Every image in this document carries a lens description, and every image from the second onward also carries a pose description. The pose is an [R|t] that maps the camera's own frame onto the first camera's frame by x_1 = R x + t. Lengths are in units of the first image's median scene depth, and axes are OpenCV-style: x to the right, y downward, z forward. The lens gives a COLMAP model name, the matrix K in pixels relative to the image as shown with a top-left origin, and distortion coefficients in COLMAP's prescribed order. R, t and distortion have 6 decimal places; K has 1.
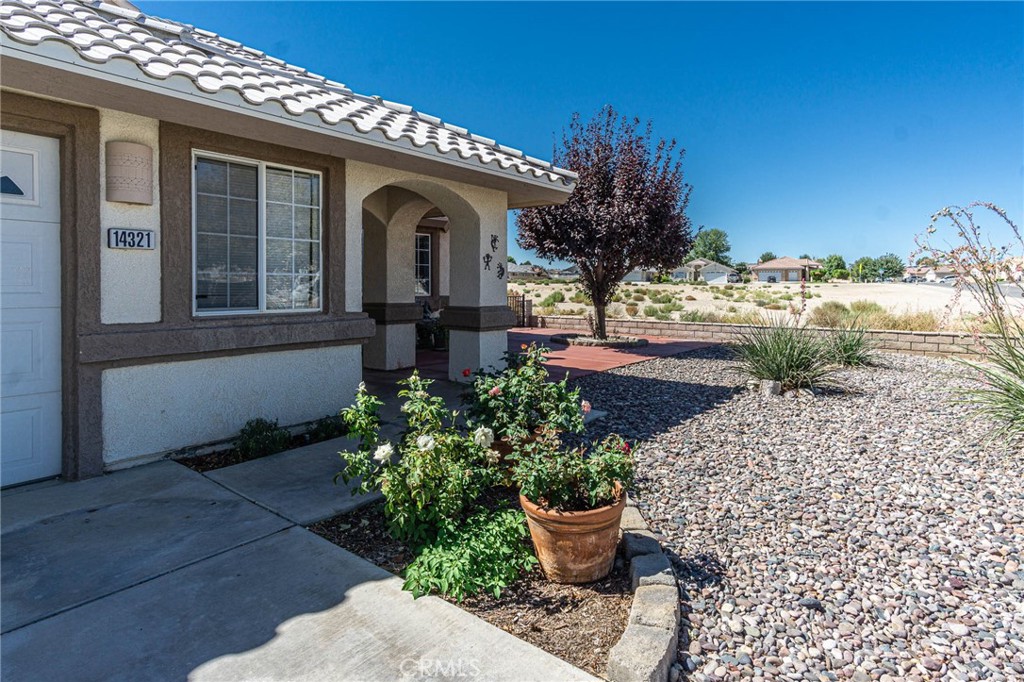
lens RADIAL K [[558.4, 0, 508.5], [0, 558.4, 322.2], [0, 0, 1]] dist [0.003080, -0.000187]
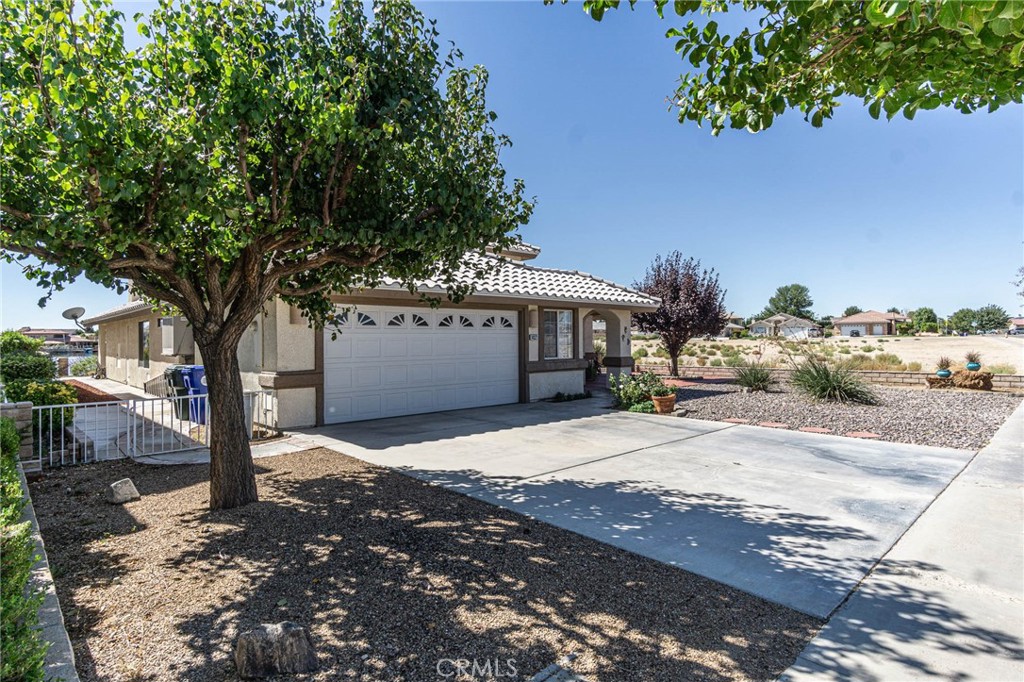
lens RADIAL K [[545.0, 0, 512.0], [0, 545.0, 341.0], [0, 0, 1]] dist [-0.001195, -0.000188]
pose [[0.990497, -0.009967, -0.137173, -0.052385], [0.000740, 0.997742, -0.067153, 0.016655], [0.137533, 0.066413, 0.988268, -0.380272]]
